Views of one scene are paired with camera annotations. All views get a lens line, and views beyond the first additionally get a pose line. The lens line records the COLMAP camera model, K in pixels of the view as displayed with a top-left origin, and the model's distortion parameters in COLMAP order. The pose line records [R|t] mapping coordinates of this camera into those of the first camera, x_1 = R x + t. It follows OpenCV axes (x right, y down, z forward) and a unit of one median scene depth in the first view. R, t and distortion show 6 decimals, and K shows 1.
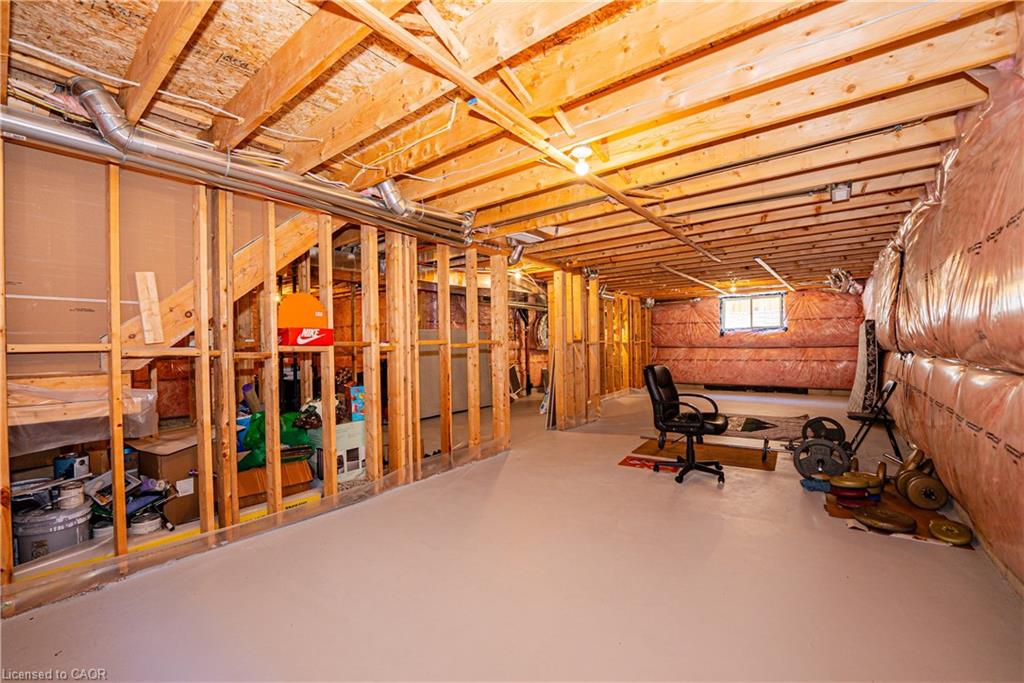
lens RADIAL K [[418.6, 0, 509.4], [0, 418.6, 344.9], [0, 0, 1]] dist [-0.024943, 0.001009]
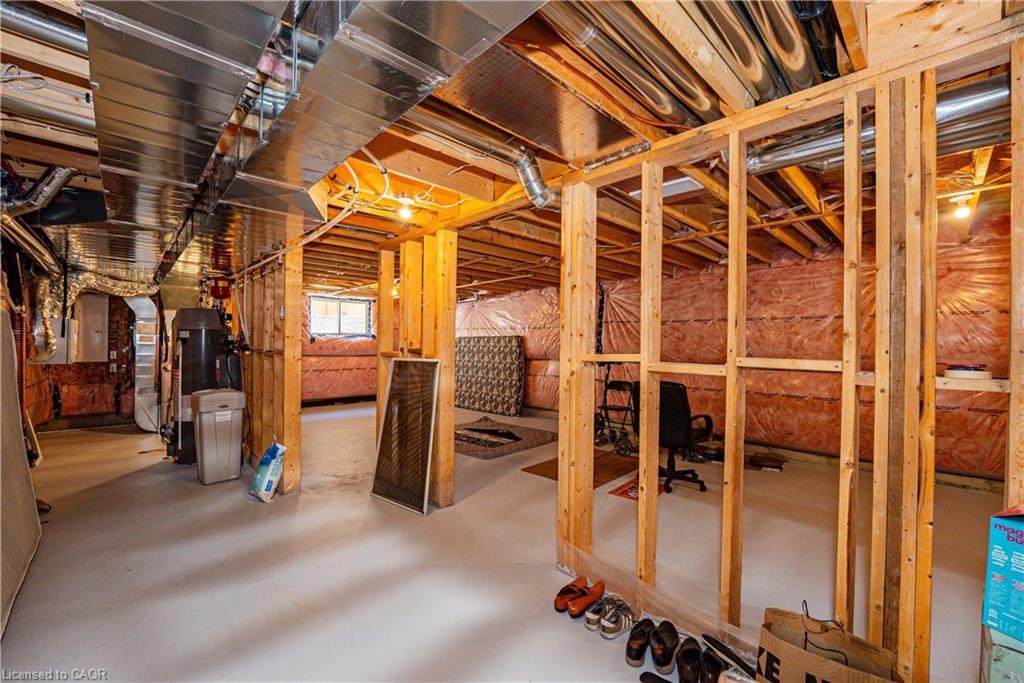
lens RADIAL K [[418.6, 0, 512.5], [0, 418.6, 343.1], [0, 0, 1]] dist [-0.024943, 0.001009]
pose [[0.139633, 0.020312, 0.989995, -0.292678], [-0.010233, 0.999766, -0.019069, -0.008055], [-0.990150, -0.007468, 0.139808, 0.553244]]
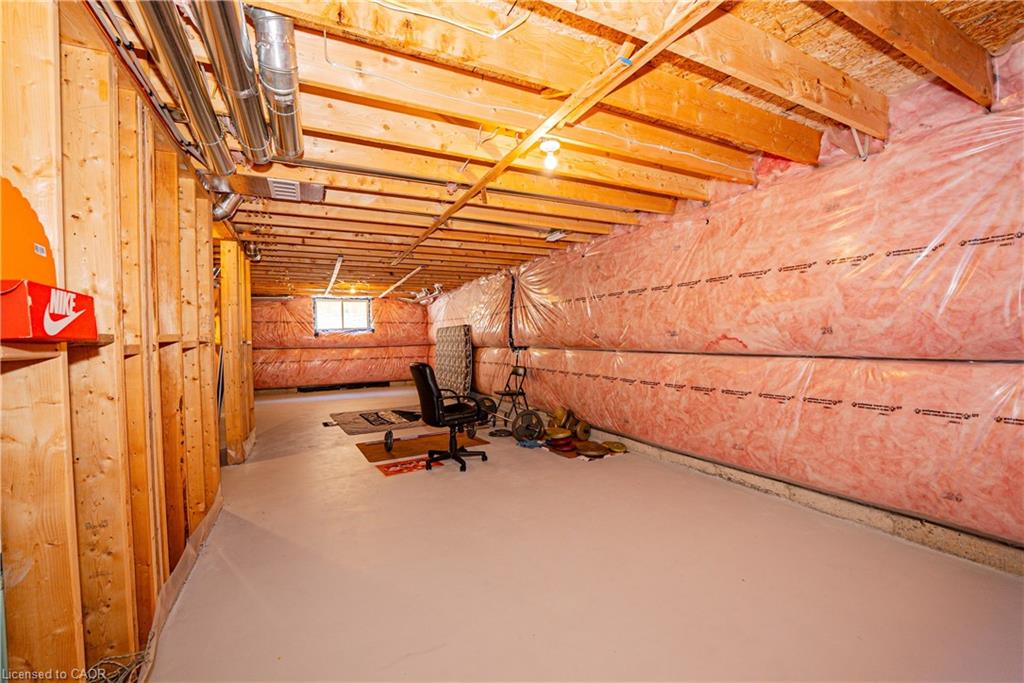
lens RADIAL K [[418.6, 0, 511.4], [0, 418.6, 345.6], [0, 0, 1]] dist [-0.024943, 0.001009]
pose [[0.432036, -0.009622, 0.901805, -0.206063], [0.013530, 0.999900, 0.004186, 0.002867], [-0.901755, 0.010393, 0.432123, 0.175533]]
